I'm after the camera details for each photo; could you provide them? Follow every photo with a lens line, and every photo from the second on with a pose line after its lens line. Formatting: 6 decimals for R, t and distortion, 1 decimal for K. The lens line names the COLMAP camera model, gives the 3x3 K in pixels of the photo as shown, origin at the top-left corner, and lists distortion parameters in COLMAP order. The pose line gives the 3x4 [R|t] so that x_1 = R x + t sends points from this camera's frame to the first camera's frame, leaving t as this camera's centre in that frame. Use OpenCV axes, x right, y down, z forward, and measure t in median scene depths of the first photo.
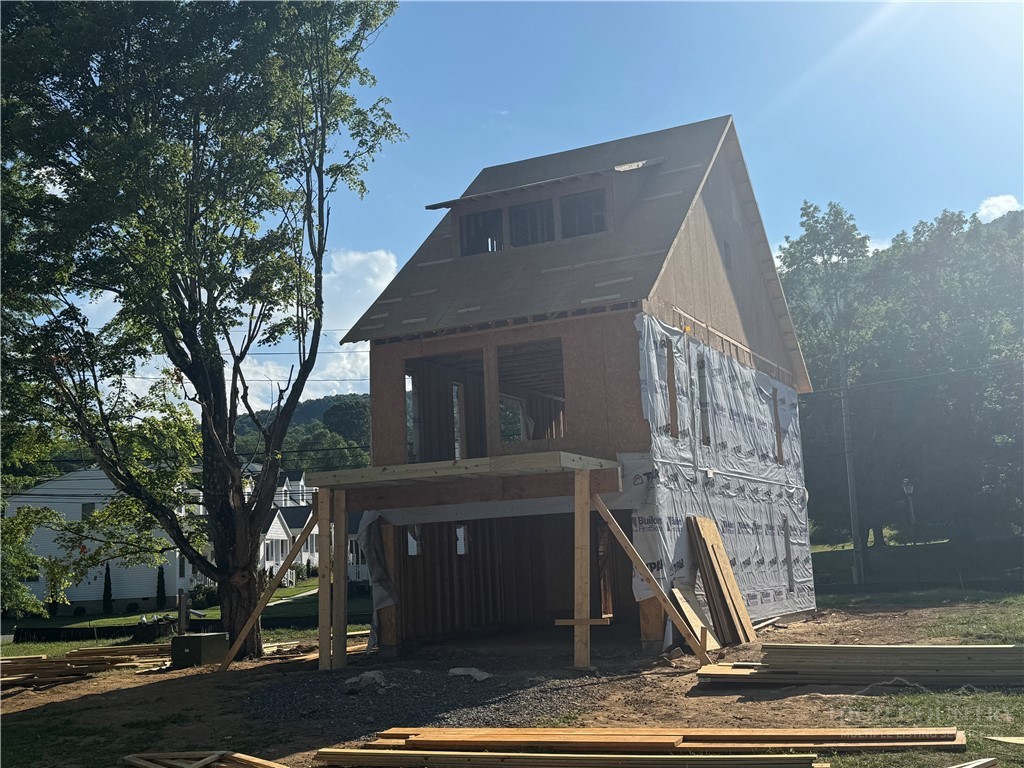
lens RADIAL K [[1182.3, 0, 512.6], [0, 1182.3, 381.2], [0, 0, 1]] dist [0.122322, 0.000000]
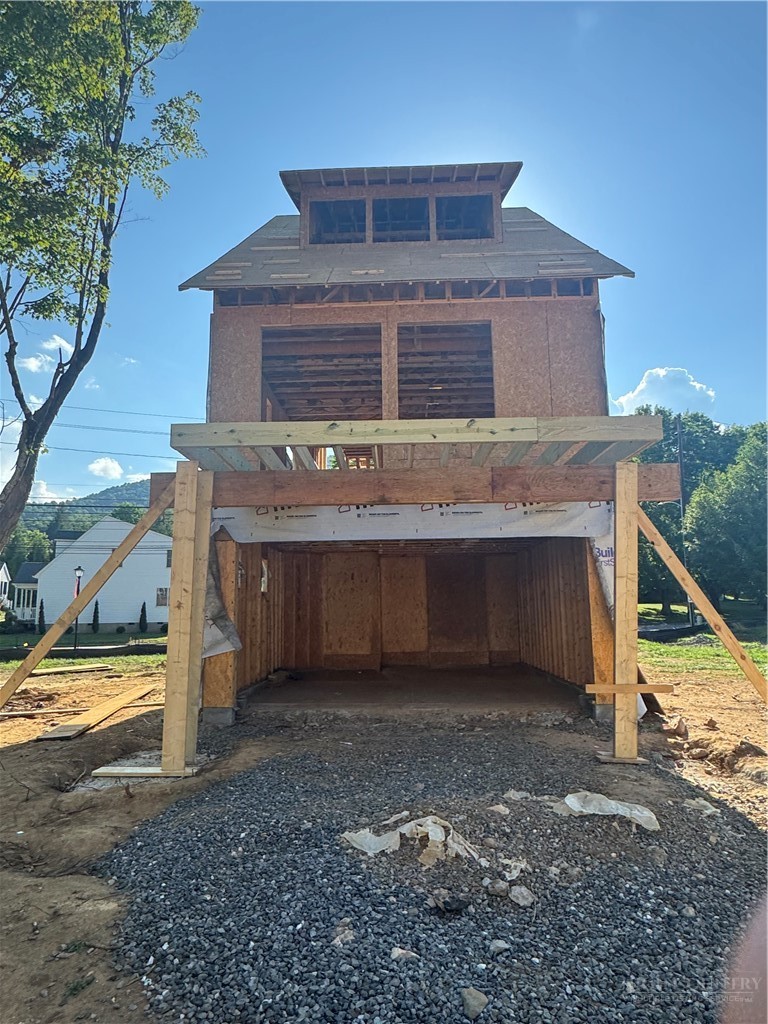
lens RADIAL K [[658.2, 0, 383.8], [0, 658.2, 515.0], [0, 0, 1]] dist [-0.001242, 0.000003]
pose [[0.917700, 0.093243, 0.386176, -0.173692], [-0.091136, 0.995554, -0.023804, 0.103986], [-0.386679, -0.013350, 0.922118, 0.583189]]
